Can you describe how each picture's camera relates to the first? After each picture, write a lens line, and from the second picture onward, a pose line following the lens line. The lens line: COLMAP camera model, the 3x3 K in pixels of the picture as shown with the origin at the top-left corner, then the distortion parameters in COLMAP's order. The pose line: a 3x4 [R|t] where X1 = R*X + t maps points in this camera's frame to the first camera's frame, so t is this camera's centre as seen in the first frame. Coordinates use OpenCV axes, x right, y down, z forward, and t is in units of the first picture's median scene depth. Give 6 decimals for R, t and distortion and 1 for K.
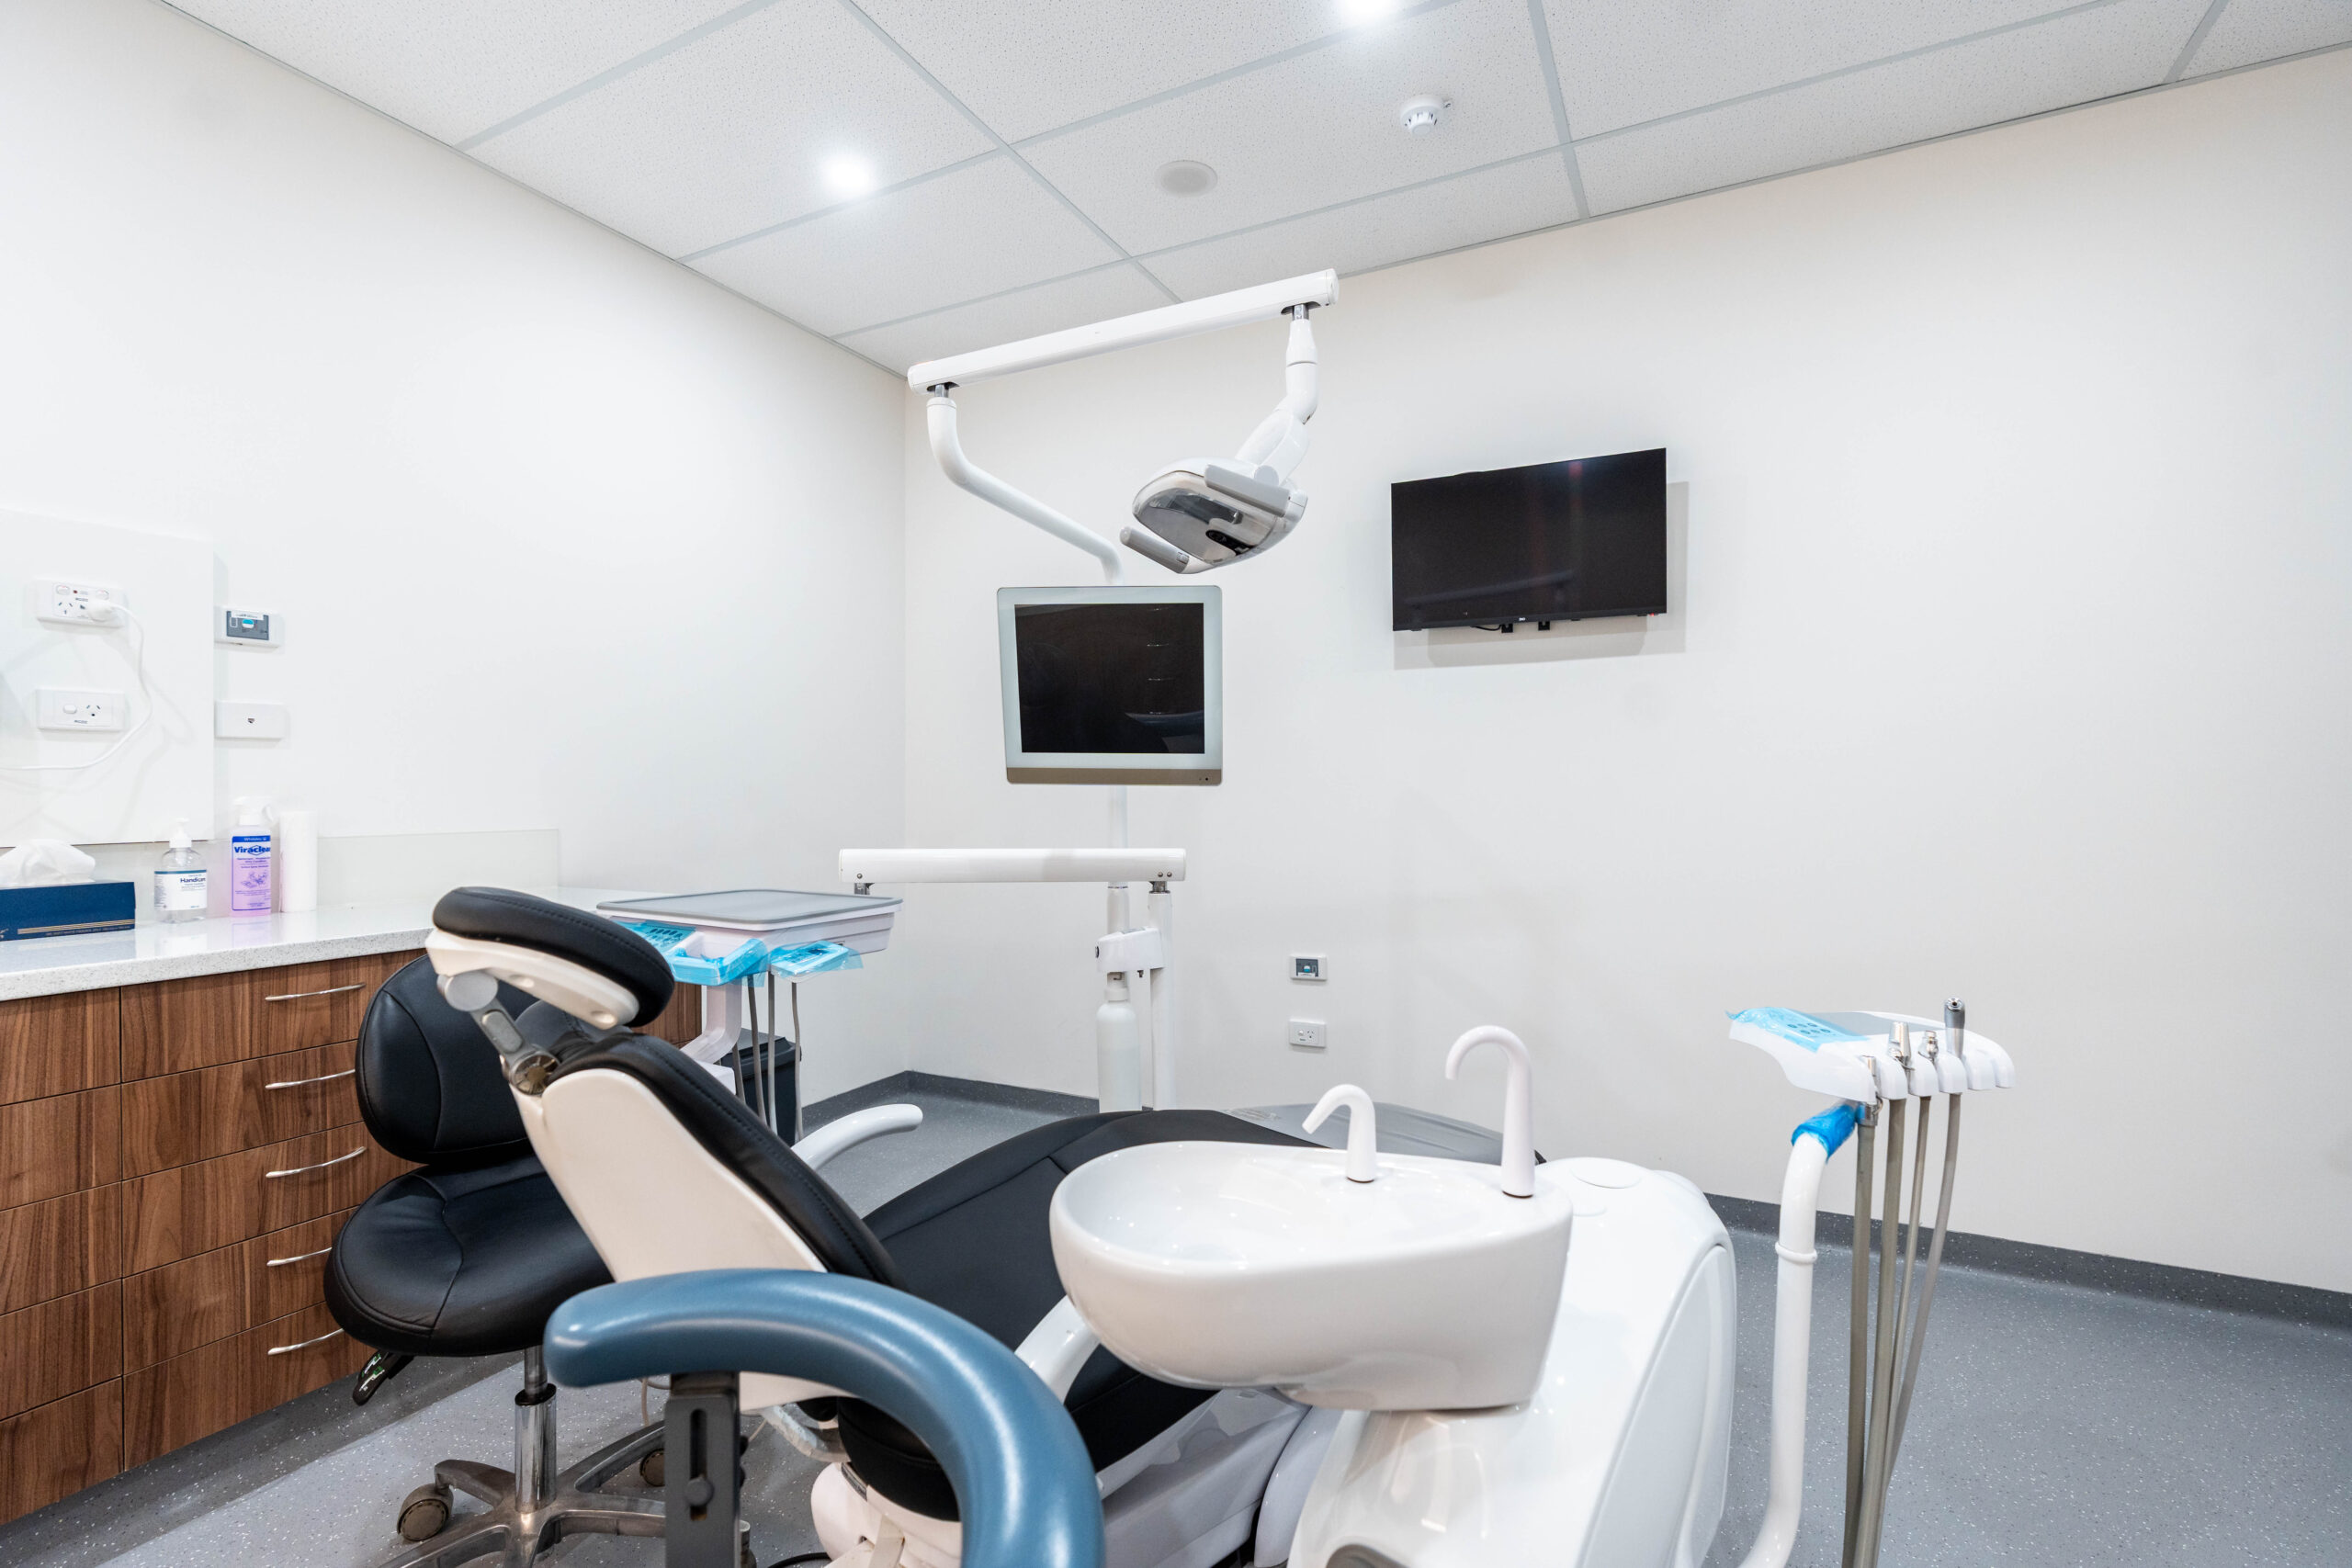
lens RADIAL K [[1045.9, 0, 1176.0], [0, 1045.9, 784.0], [0, 0, 1]] dist [-0.002136, 0.001447]
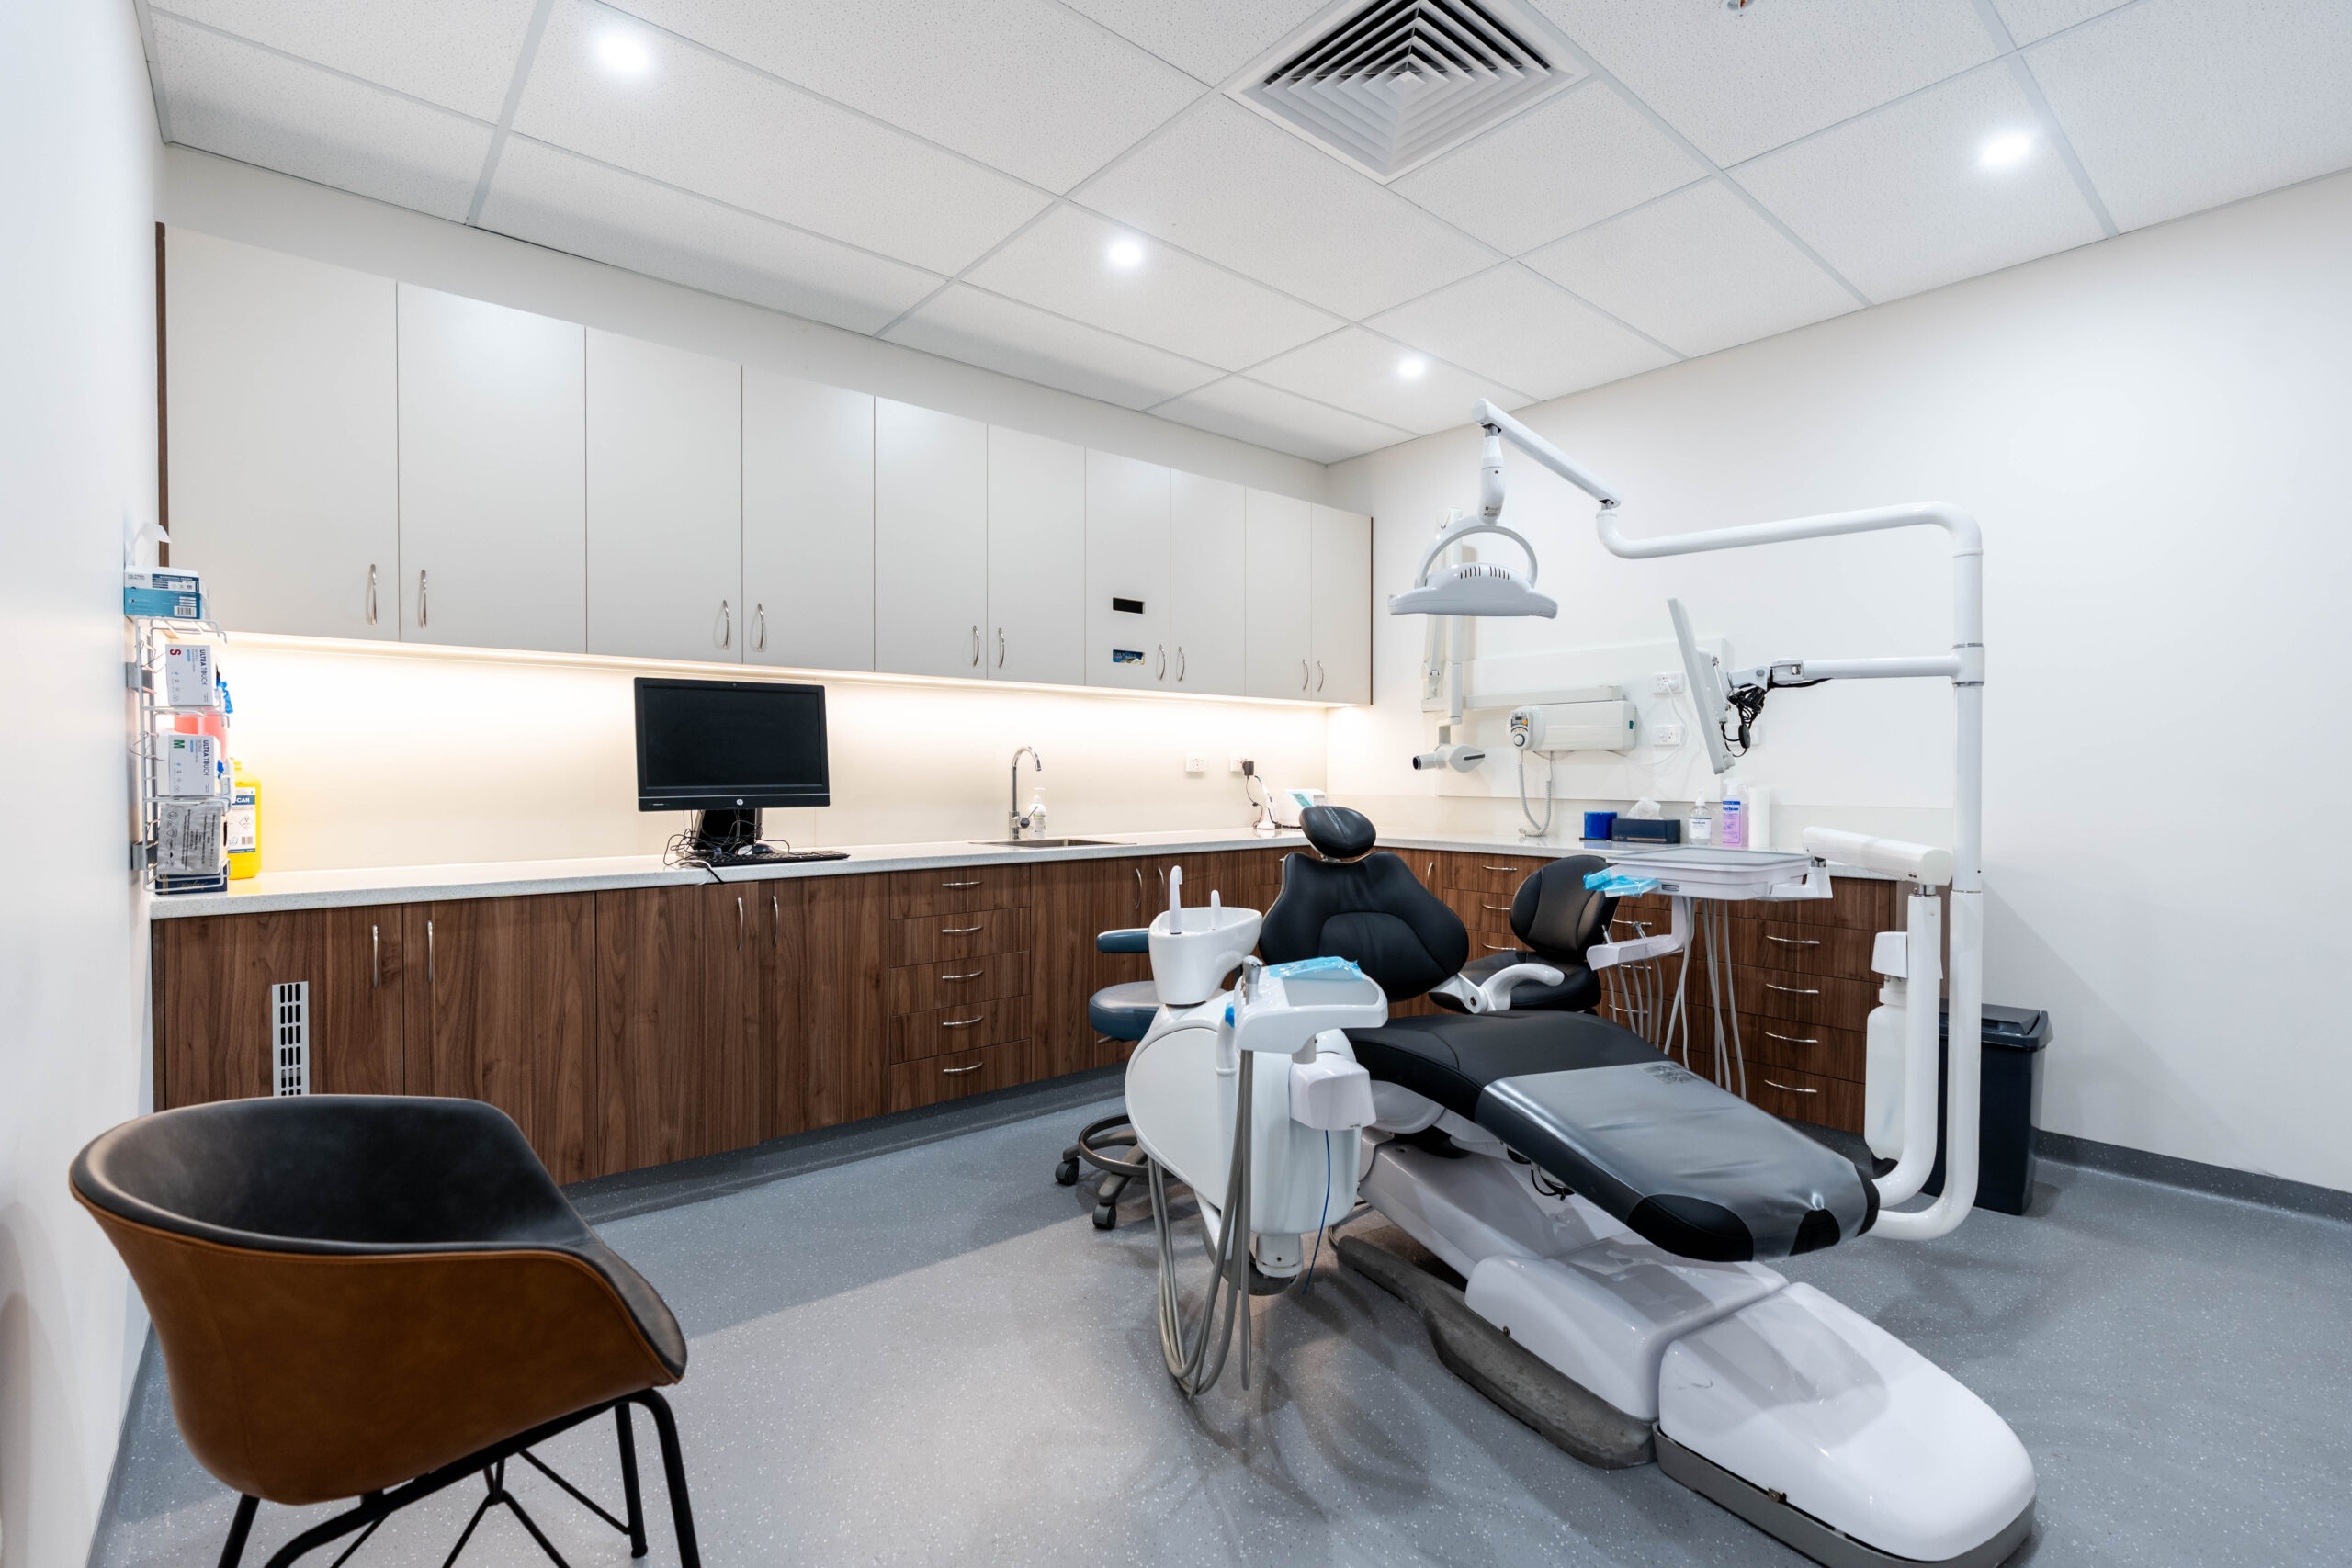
lens RADIAL K [[1071.0, 0, 1172.1], [0, 1071.0, 790.7], [0, 0, 1]] dist [-0.009485, 0.000778]
pose [[-0.383500, 0.016726, -0.923389, 1.204748], [0.001943, 0.999848, 0.017304, -0.000550], [0.923539, 0.004842, -0.383475, 0.870034]]
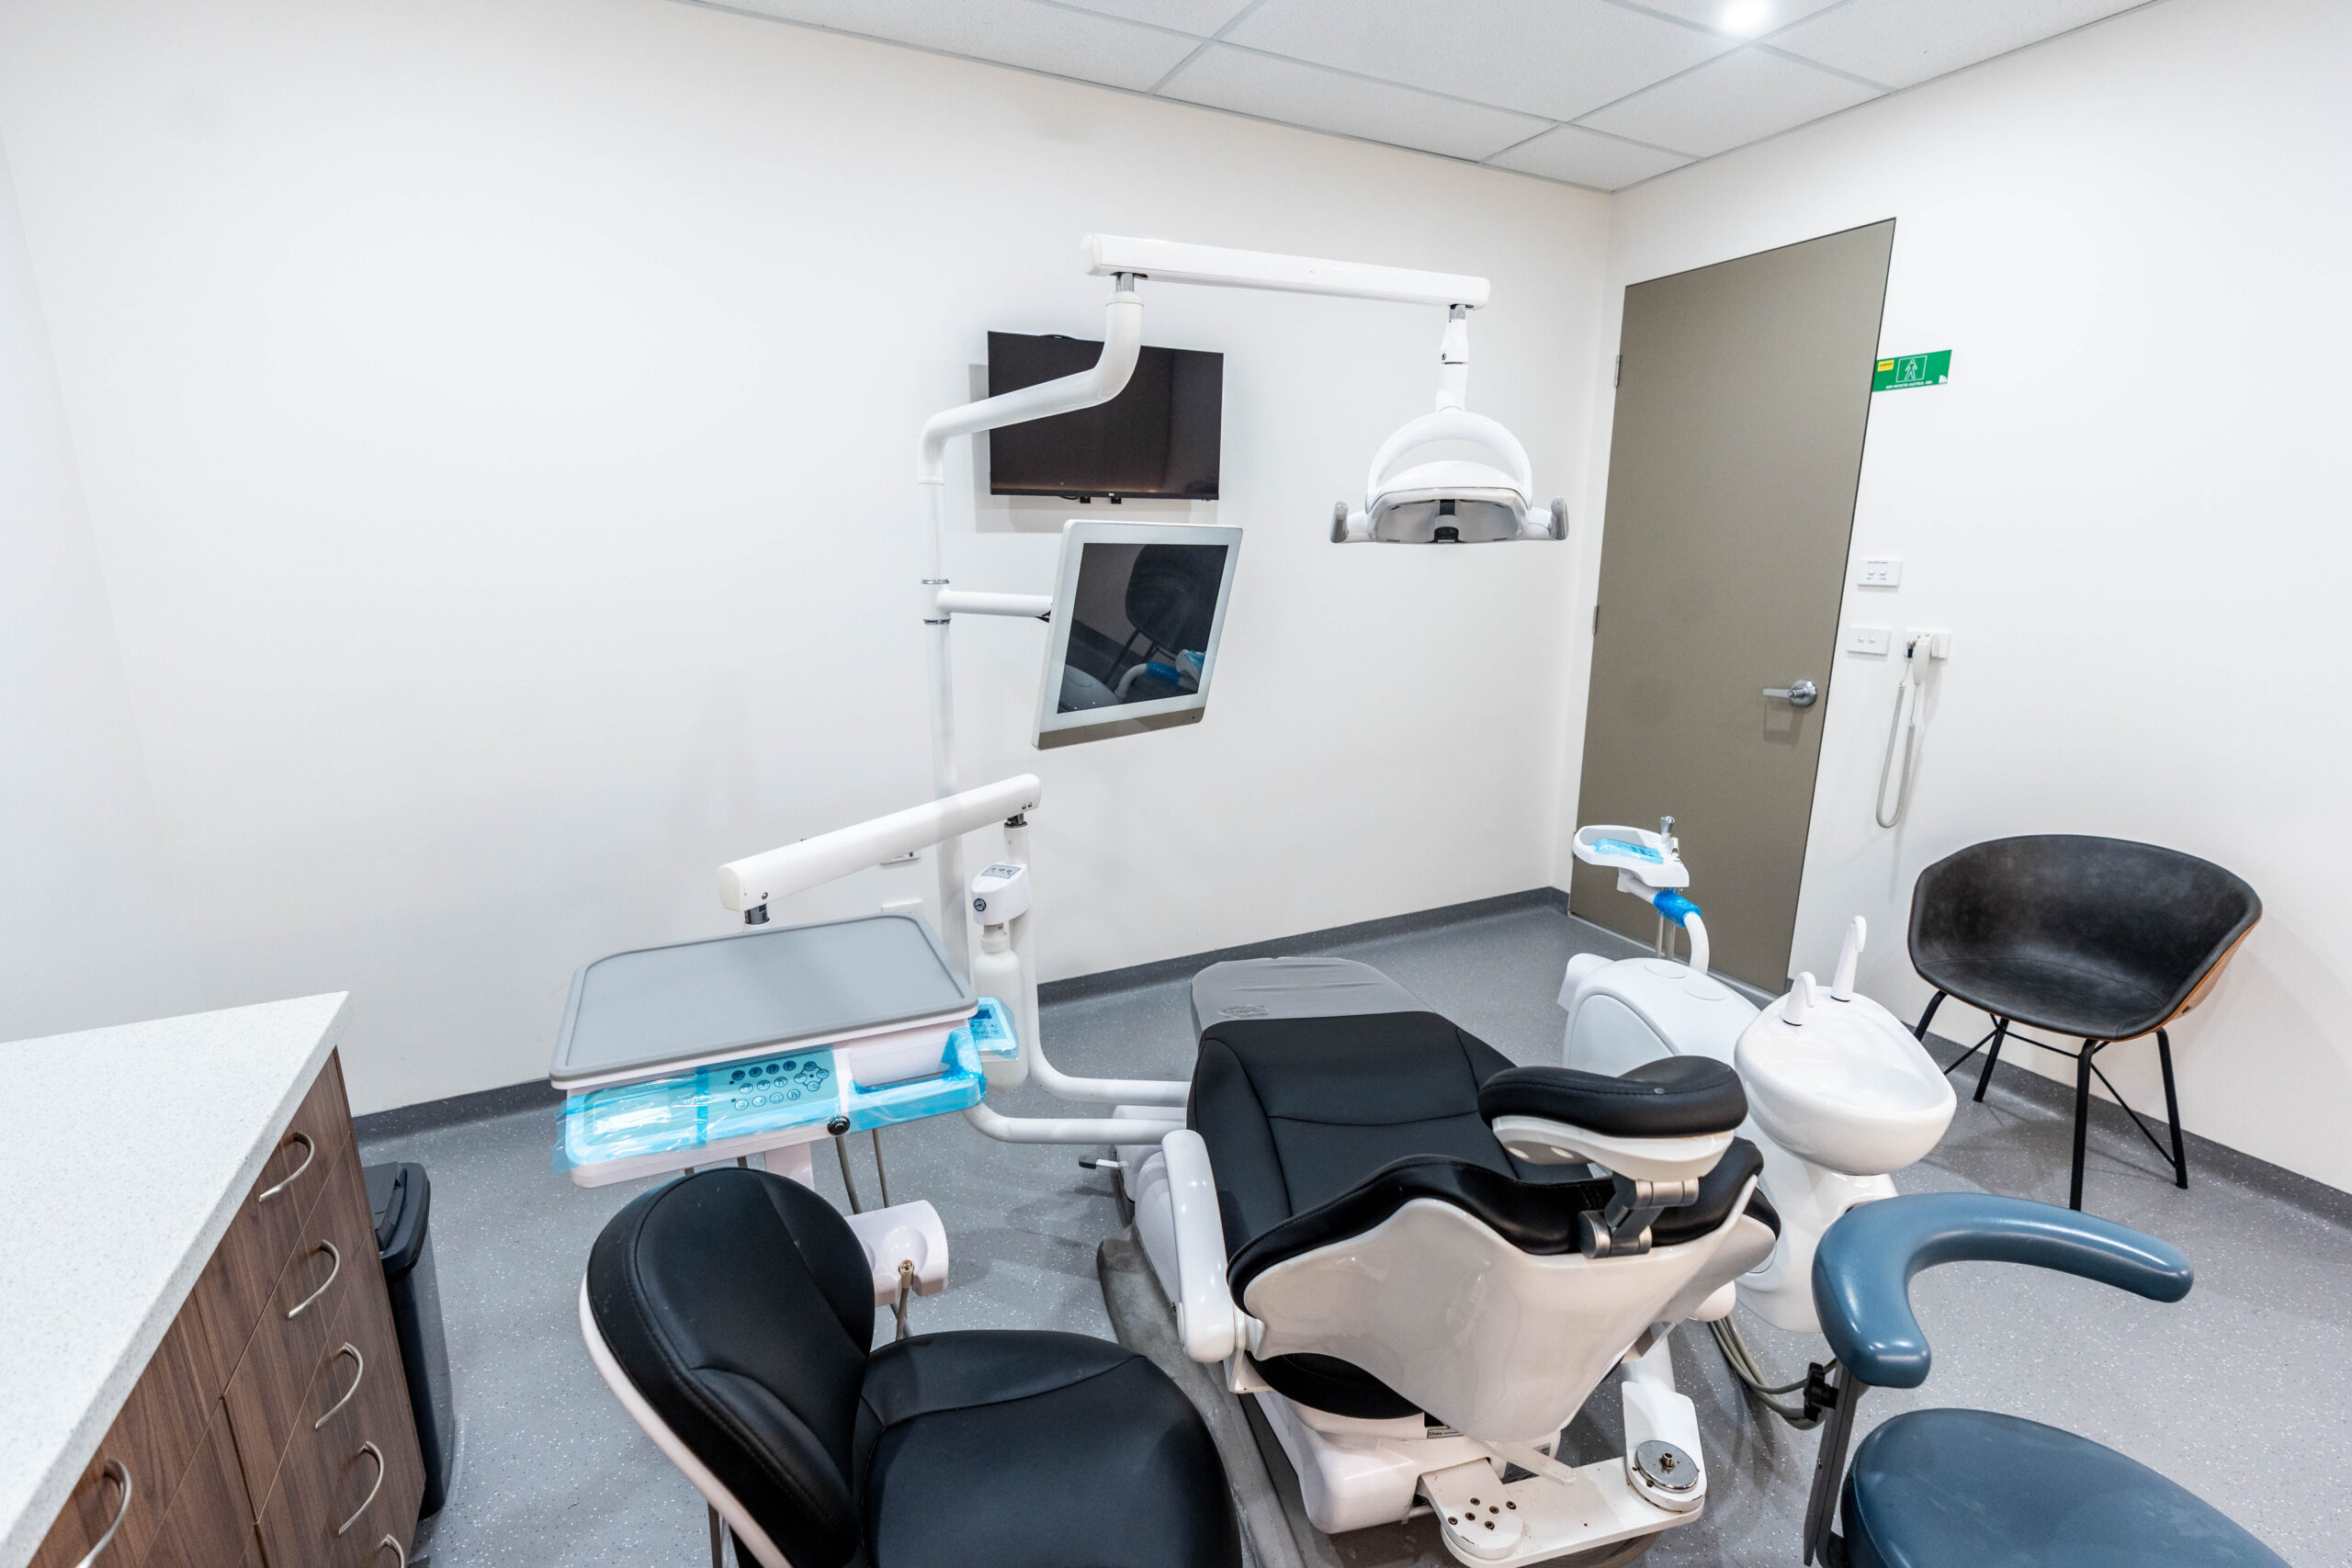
lens RADIAL K [[1045.9, 0, 1176.0], [0, 1045.9, 784.0], [0, 0, 1]] dist [-0.002136, 0.001447]
pose [[0.586864, -0.186663, 0.787875, -0.747220], [-0.004986, 0.972212, 0.234050, -0.170830], [-0.809670, -0.141284, 0.569626, 0.416301]]
